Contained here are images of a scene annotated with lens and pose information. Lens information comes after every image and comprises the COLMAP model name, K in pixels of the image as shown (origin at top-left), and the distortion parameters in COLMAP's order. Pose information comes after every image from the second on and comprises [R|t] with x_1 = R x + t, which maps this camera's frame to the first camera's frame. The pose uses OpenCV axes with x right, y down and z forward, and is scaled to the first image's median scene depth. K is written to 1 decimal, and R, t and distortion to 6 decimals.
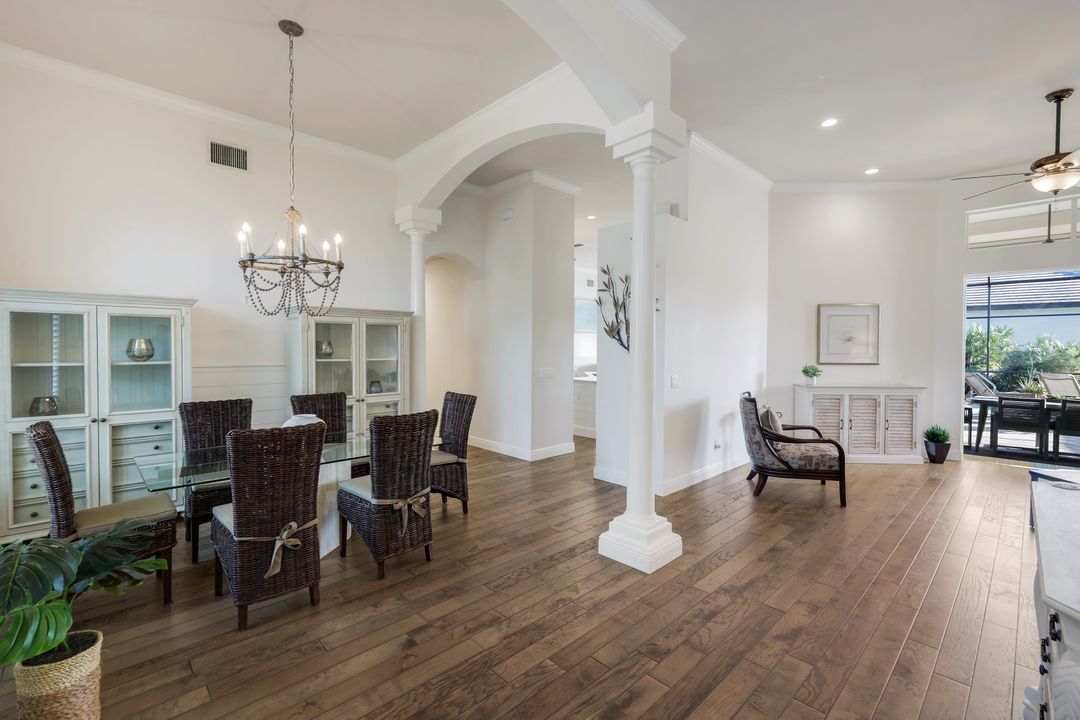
lens RADIAL K [[471.3, 0, 533.6], [0, 471.3, 351.2], [0, 0, 1]] dist [-0.001897, 0.000110]
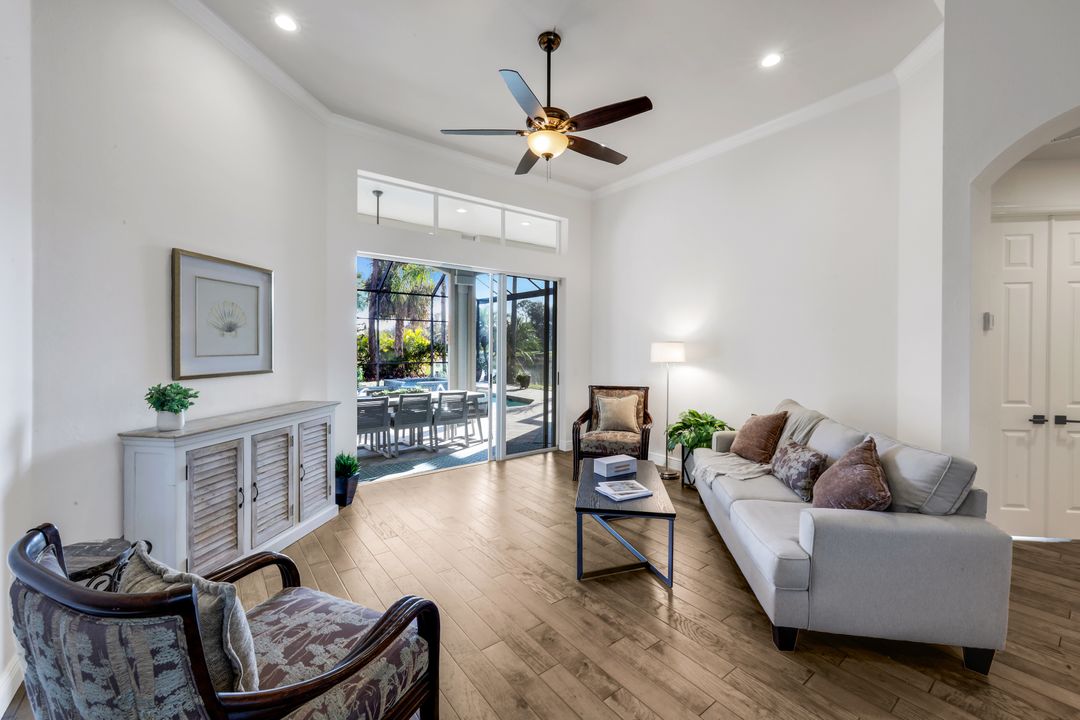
lens RADIAL K [[442.8, 0, 537.2], [0, 442.8, 350.1], [0, 0, 1]] dist [0.003970, 0.000339]
pose [[0.109977, -0.015308, 0.993816, 0.223487], [0.008317, 0.999861, 0.014481, -0.004976], [-0.993899, 0.006673, 0.110089, 0.633397]]
